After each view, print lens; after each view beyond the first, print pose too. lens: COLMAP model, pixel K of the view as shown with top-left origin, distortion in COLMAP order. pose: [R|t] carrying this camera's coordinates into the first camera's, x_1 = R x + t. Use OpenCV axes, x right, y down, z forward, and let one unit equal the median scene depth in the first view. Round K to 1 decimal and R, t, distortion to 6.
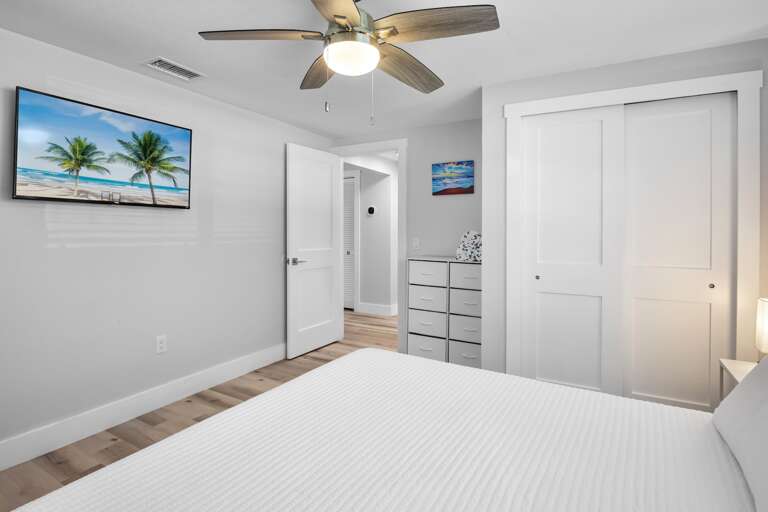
lens RADIAL K [[385.8, 0, 382.5], [0, 385.8, 237.0], [0, 0, 1]] dist [-0.002407, -0.000315]
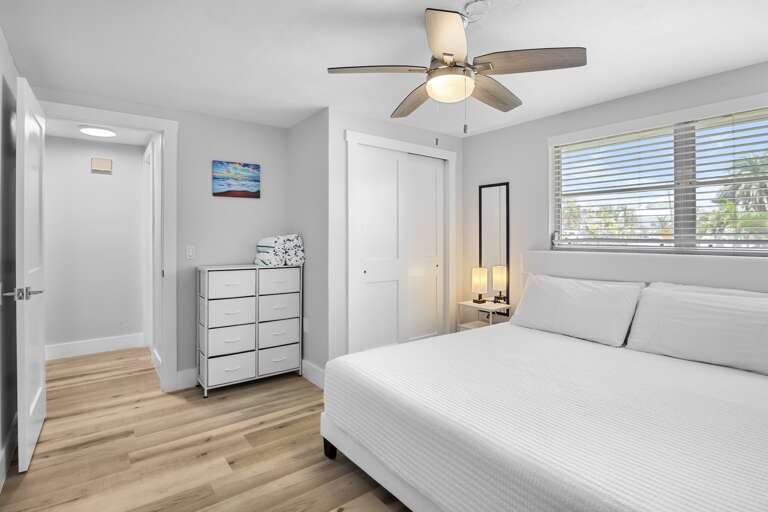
lens RADIAL K [[382.0, 0, 382.2], [0, 382.0, 242.2], [0, 0, 1]] dist [-0.021615, -0.000466]
pose [[0.397712, -0.022653, 0.917231, -0.538289], [0.017802, 0.999697, 0.016971, -0.011078], [-0.917338, 0.009579, 0.397995, 0.319522]]
